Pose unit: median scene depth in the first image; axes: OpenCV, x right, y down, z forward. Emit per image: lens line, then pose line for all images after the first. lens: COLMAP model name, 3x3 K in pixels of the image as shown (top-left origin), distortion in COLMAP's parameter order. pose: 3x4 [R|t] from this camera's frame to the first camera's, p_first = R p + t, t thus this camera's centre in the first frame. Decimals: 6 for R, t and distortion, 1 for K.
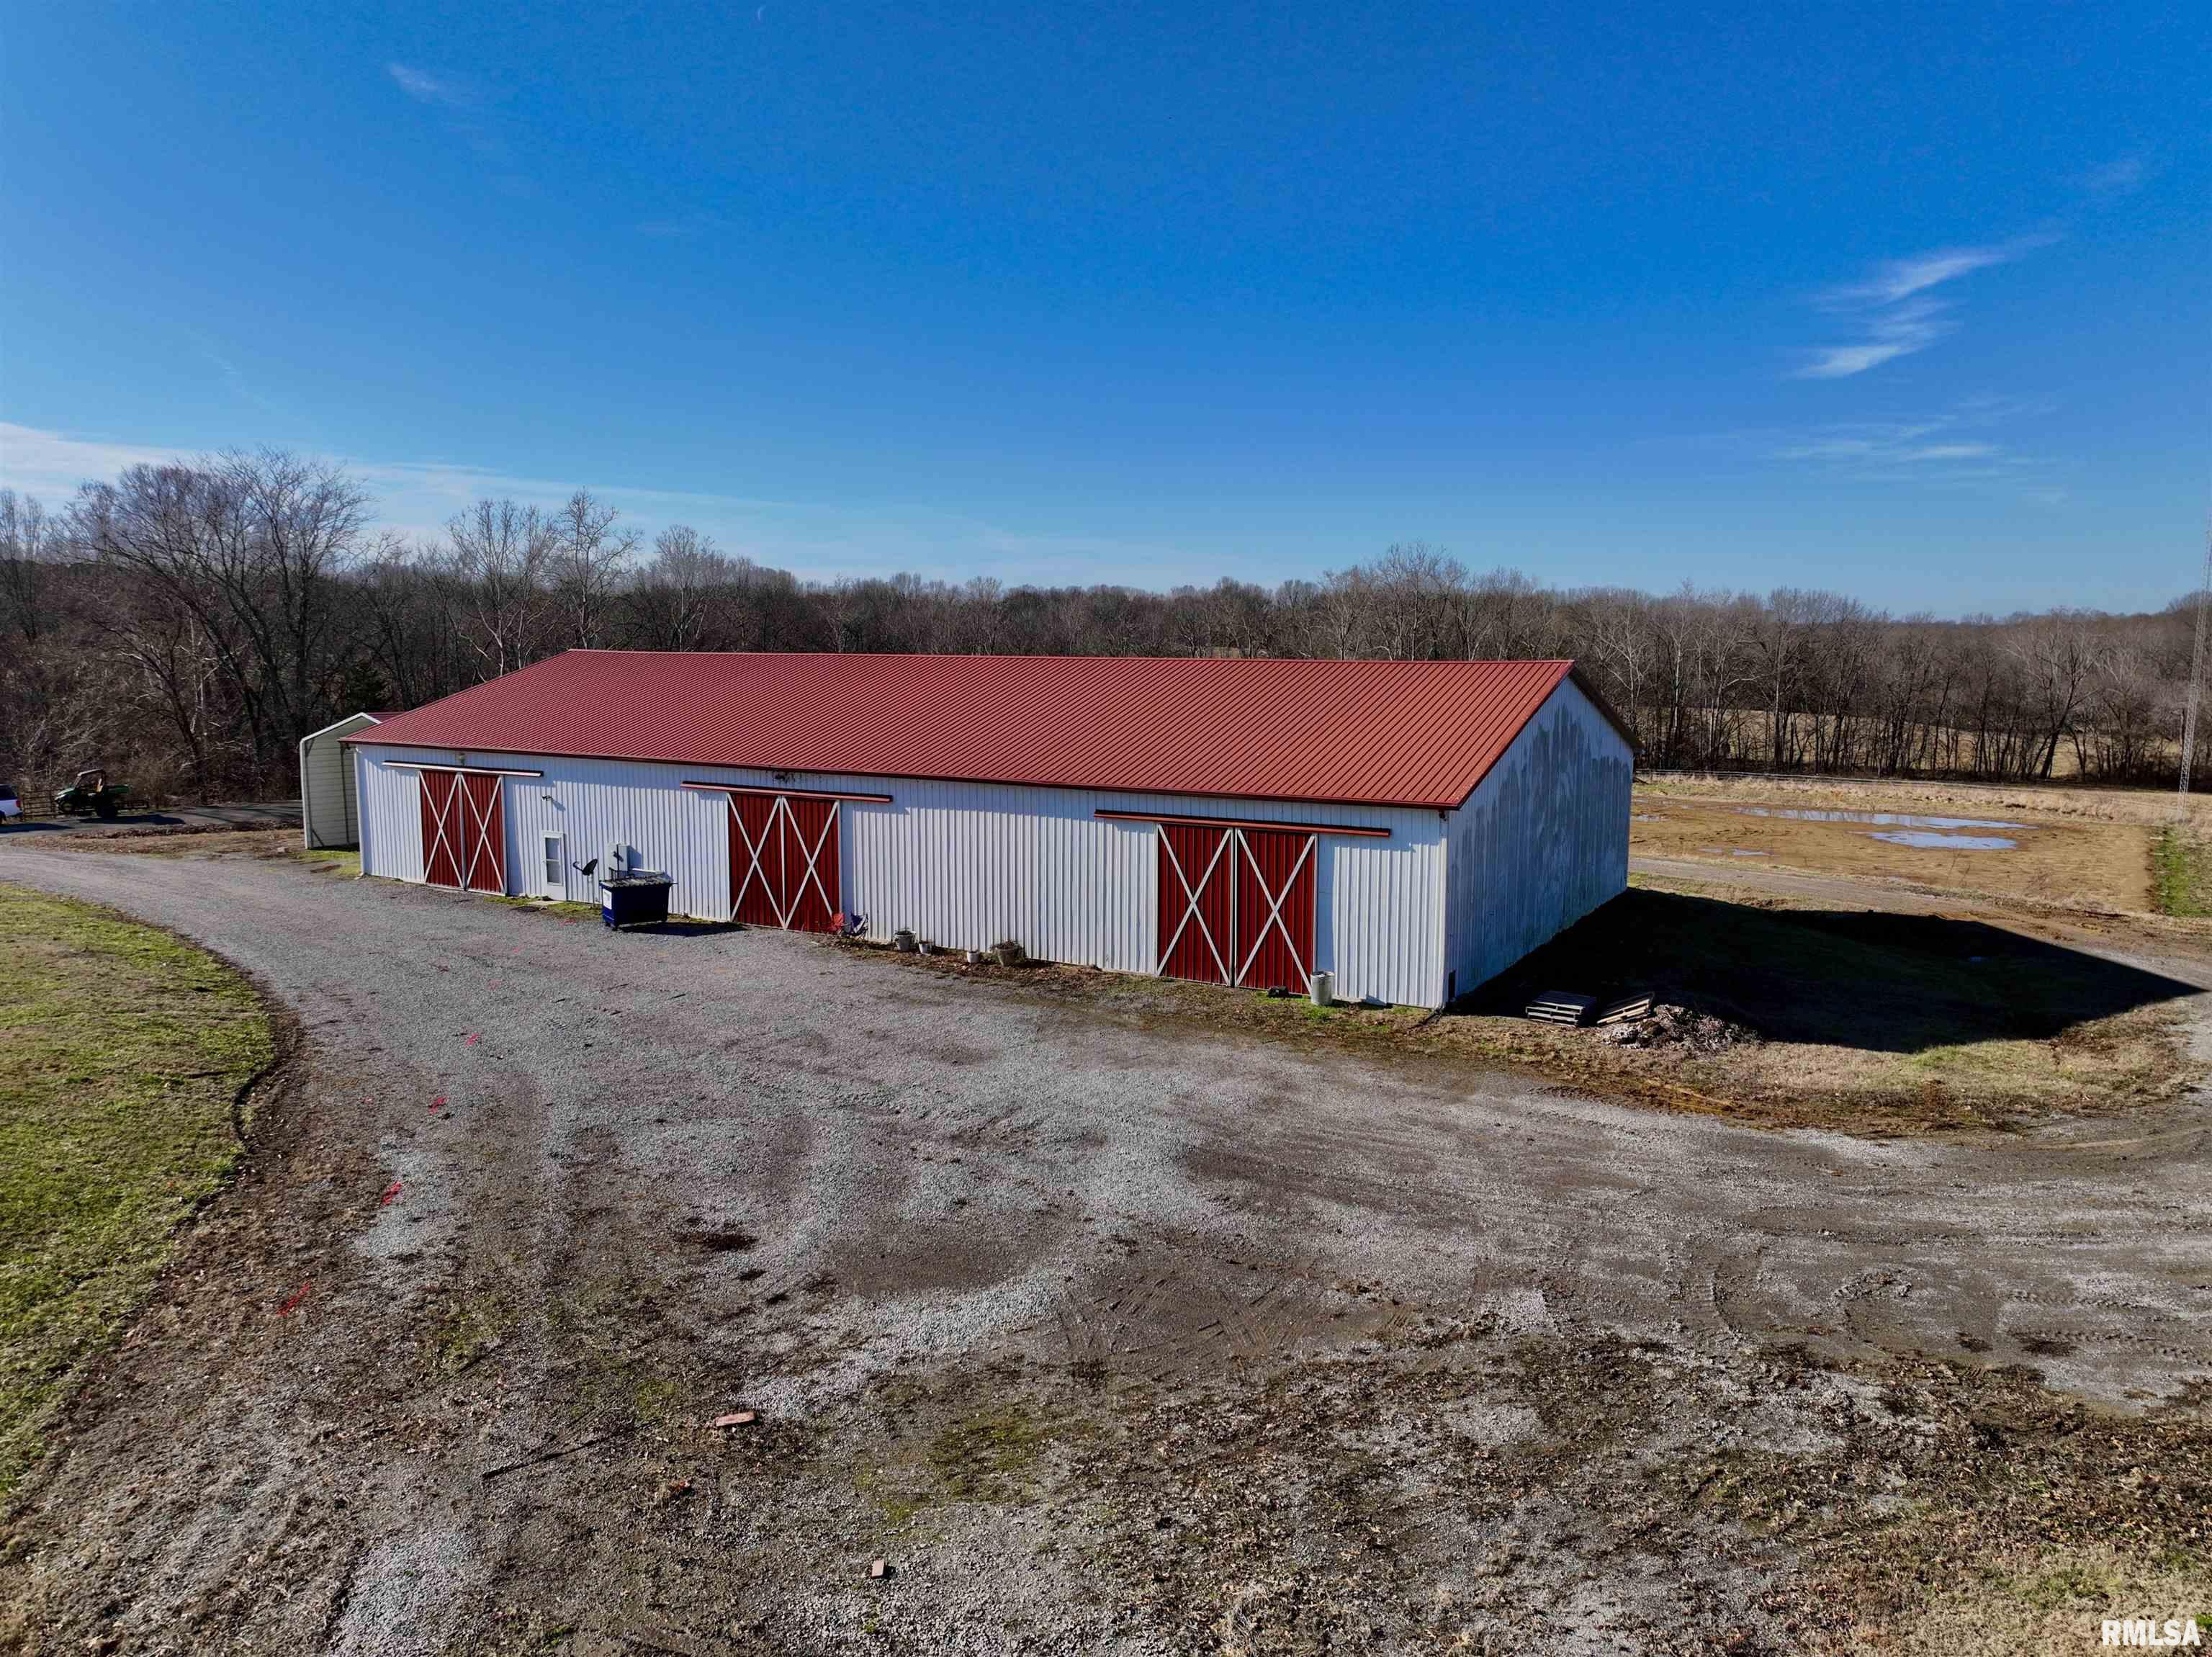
lens RADIAL K [[1551.9, 0, 1107.1], [0, 1551.9, 833.6], [0, 0, 1]] dist [0.005460, 0.000935]
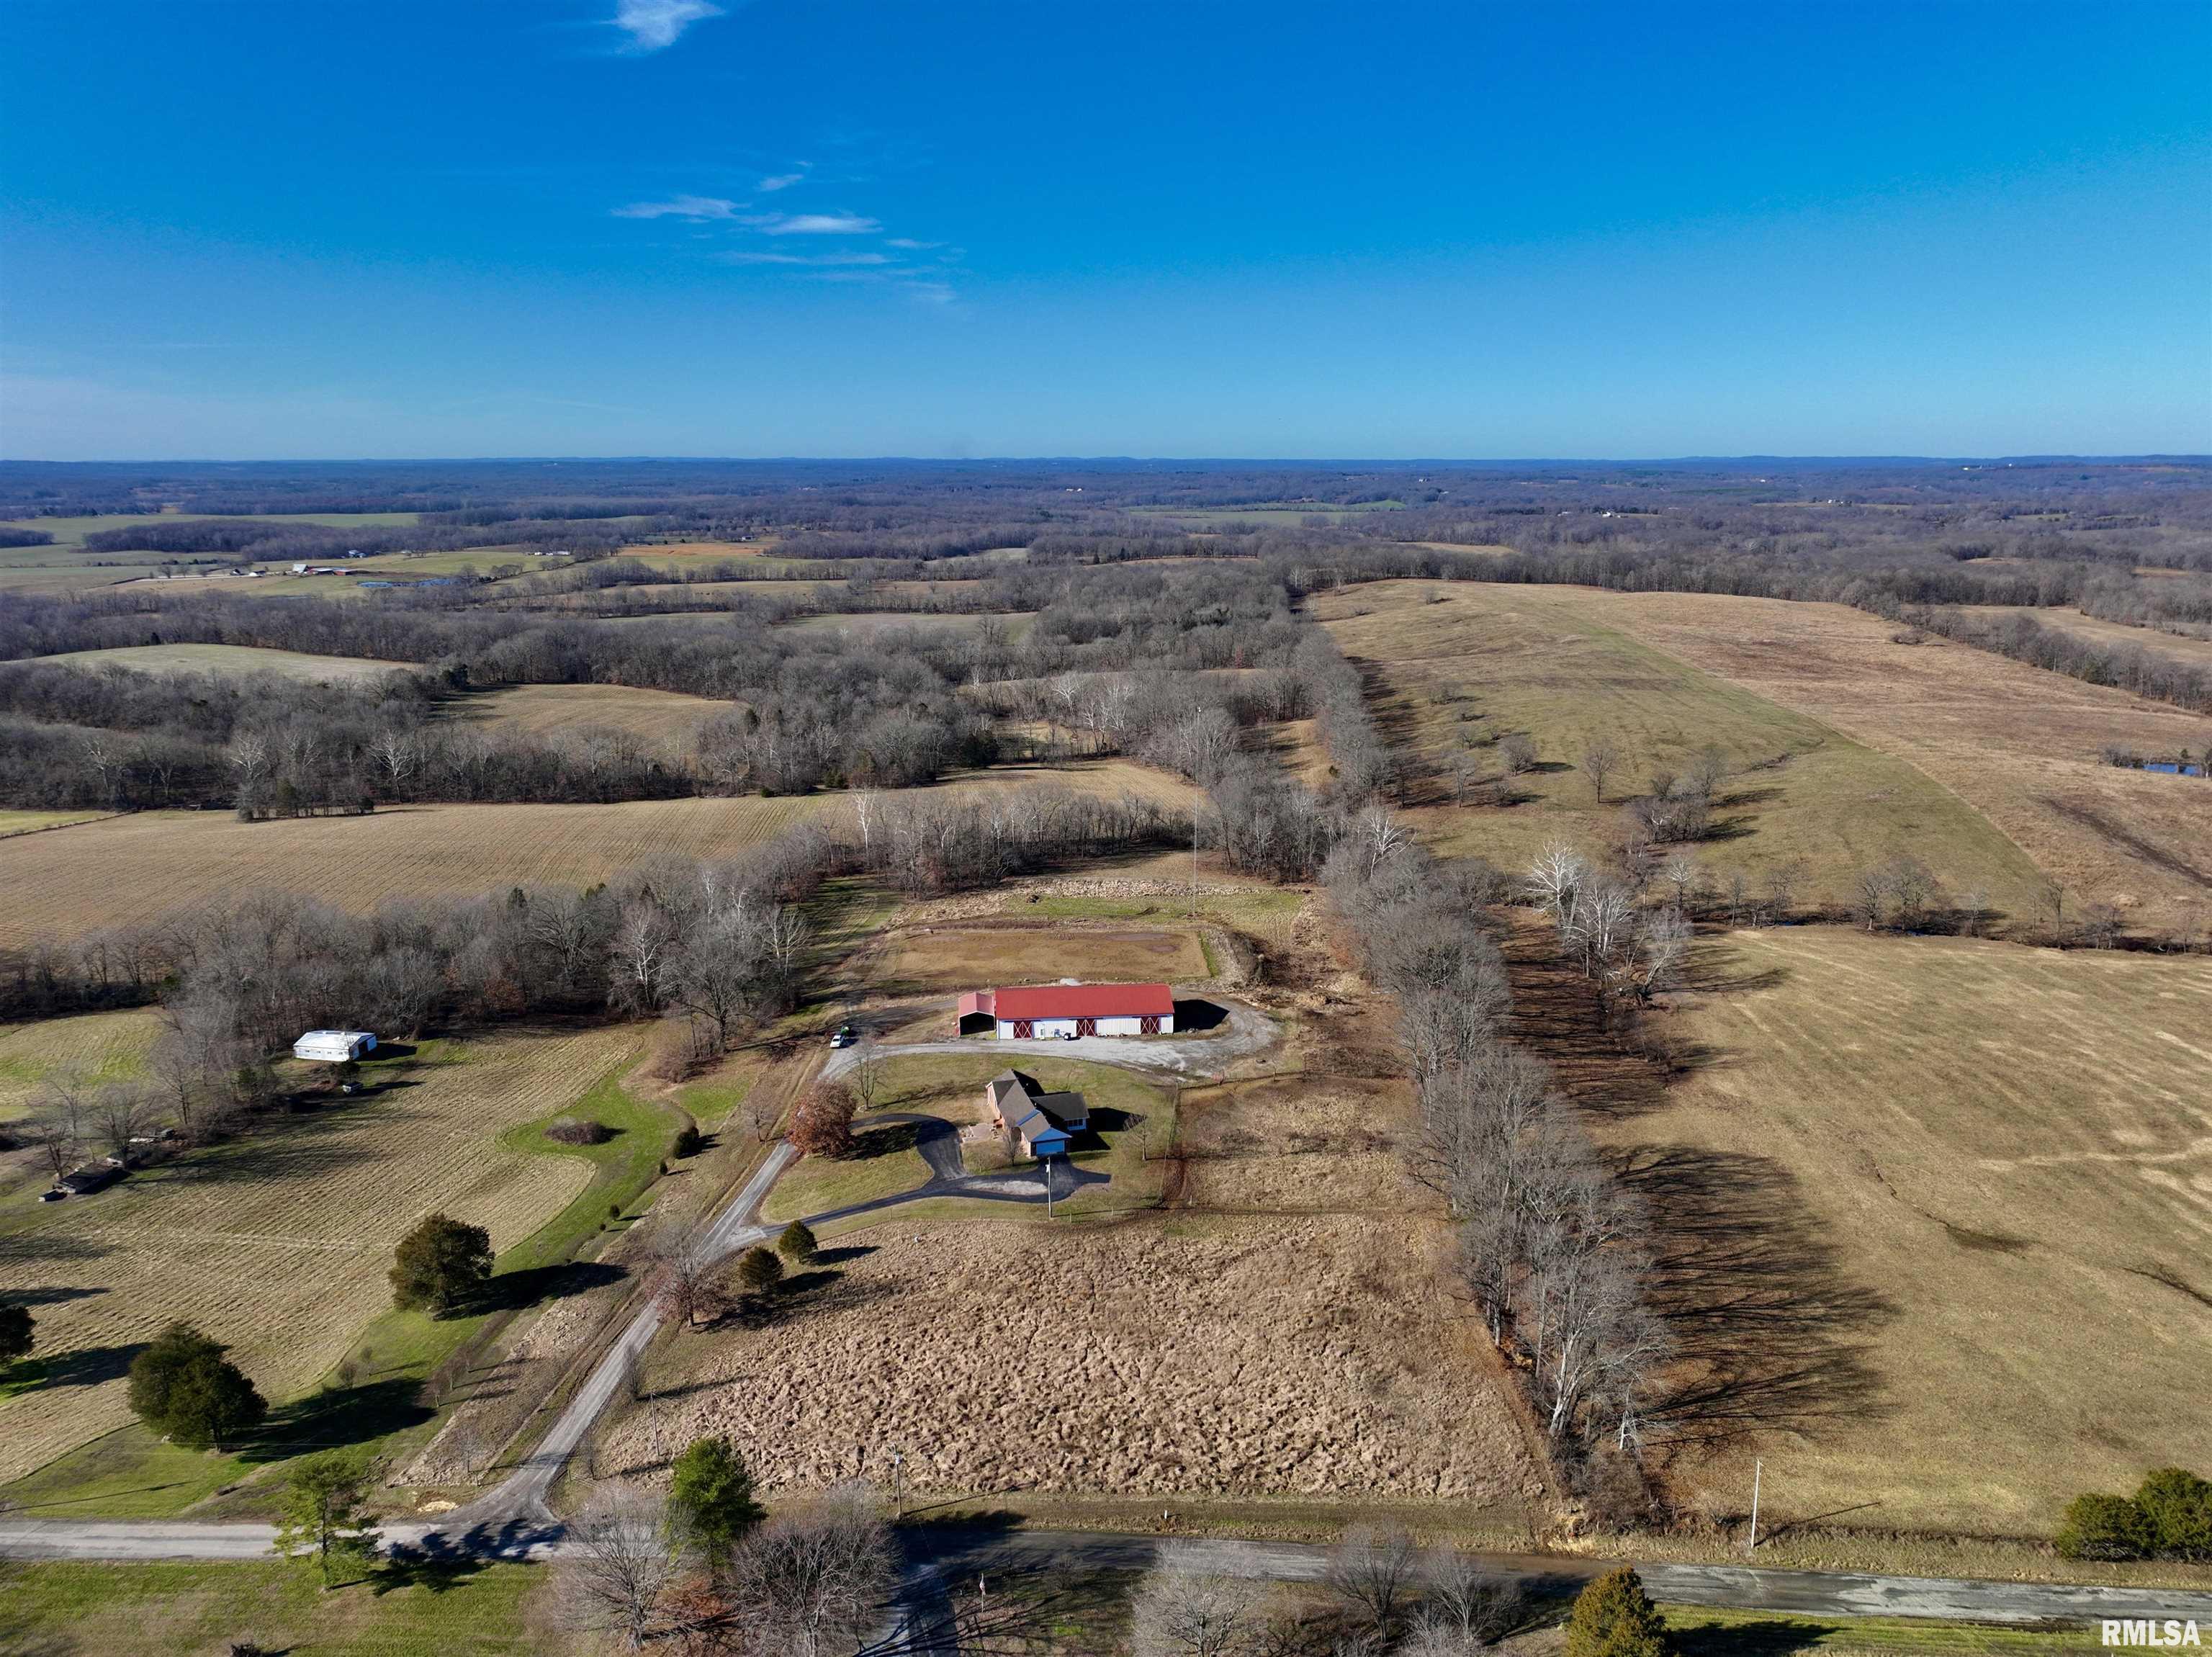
lens RADIAL K [[1551.9, 0, 1107.1], [0, 1551.9, 833.6], [0, 0, 1]] dist [0.005460, 0.000935]
pose [[0.817907, -0.100235, 0.566552, -4.702043], [0.088291, 0.994910, 0.048558, -1.398891], [-0.568536, 0.010305, 0.822594, -5.789997]]
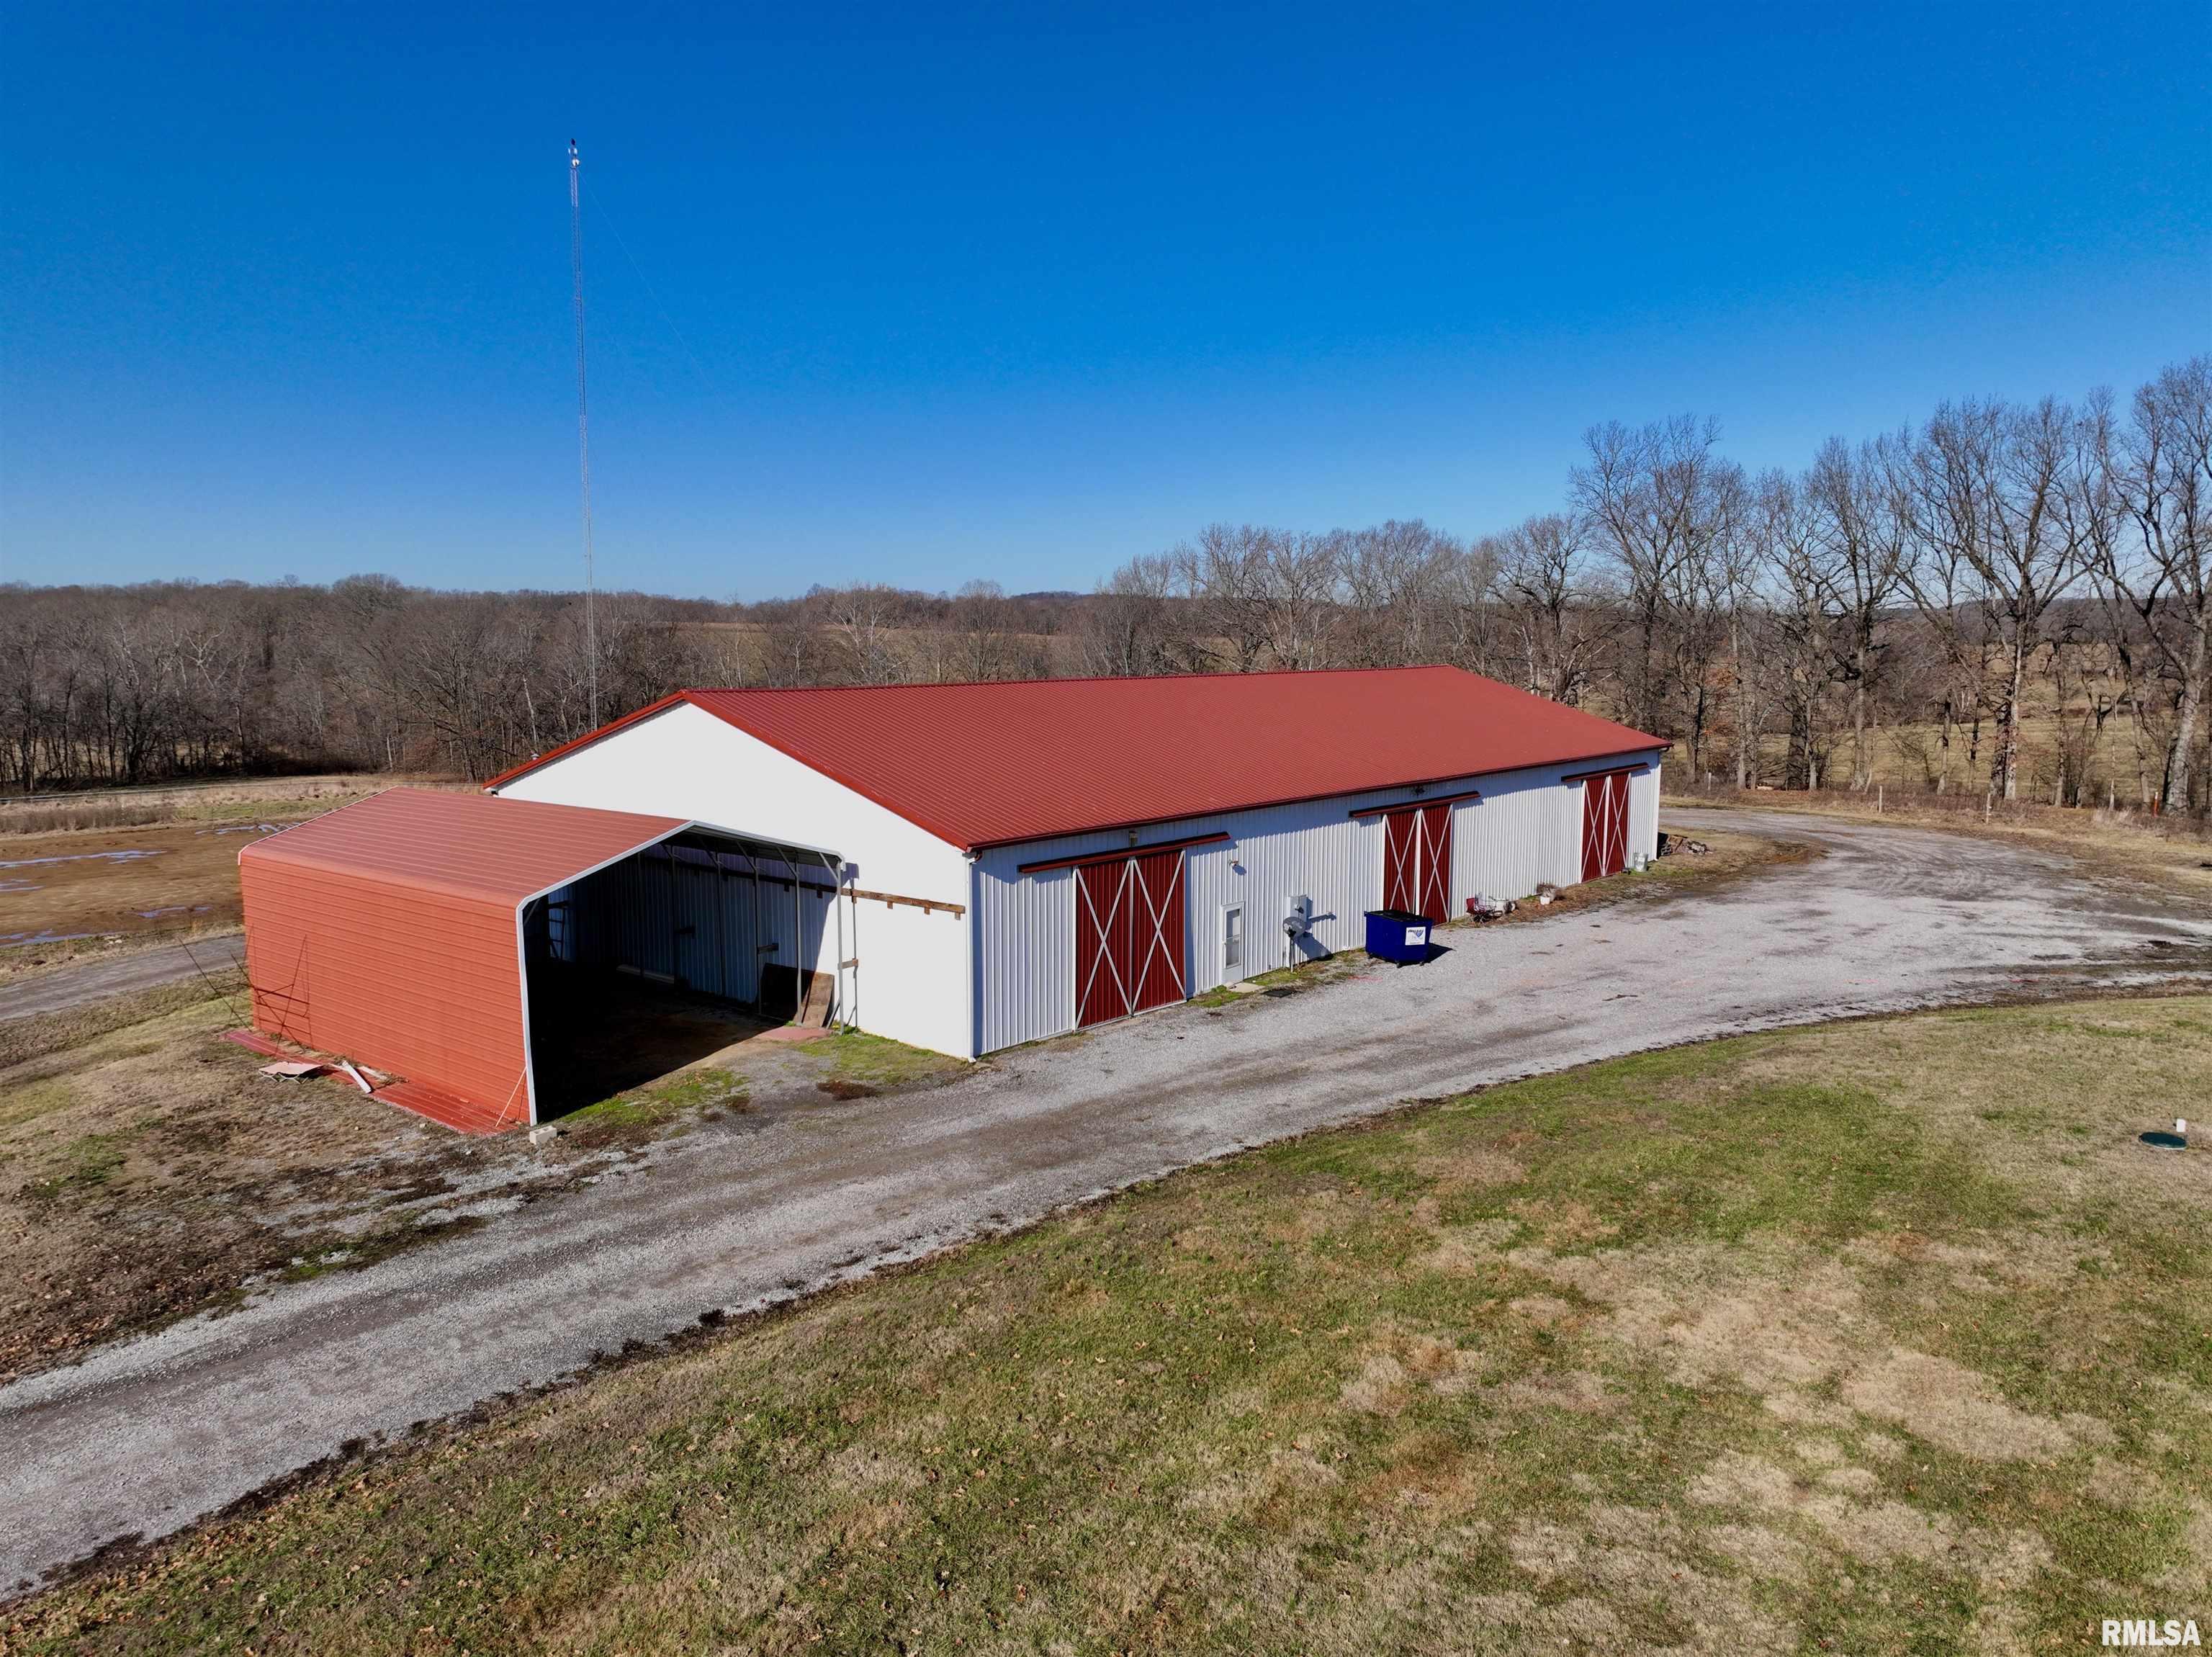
lens RADIAL K [[1551.9, 0, 1107.1], [0, 1551.9, 833.6], [0, 0, 1]] dist [0.005460, 0.000935]
pose [[0.191132, -0.091014, 0.977336, -1.394427], [0.193441, 0.979658, 0.053400, -0.113466], [-0.962314, 0.178851, 0.204850, 1.056605]]
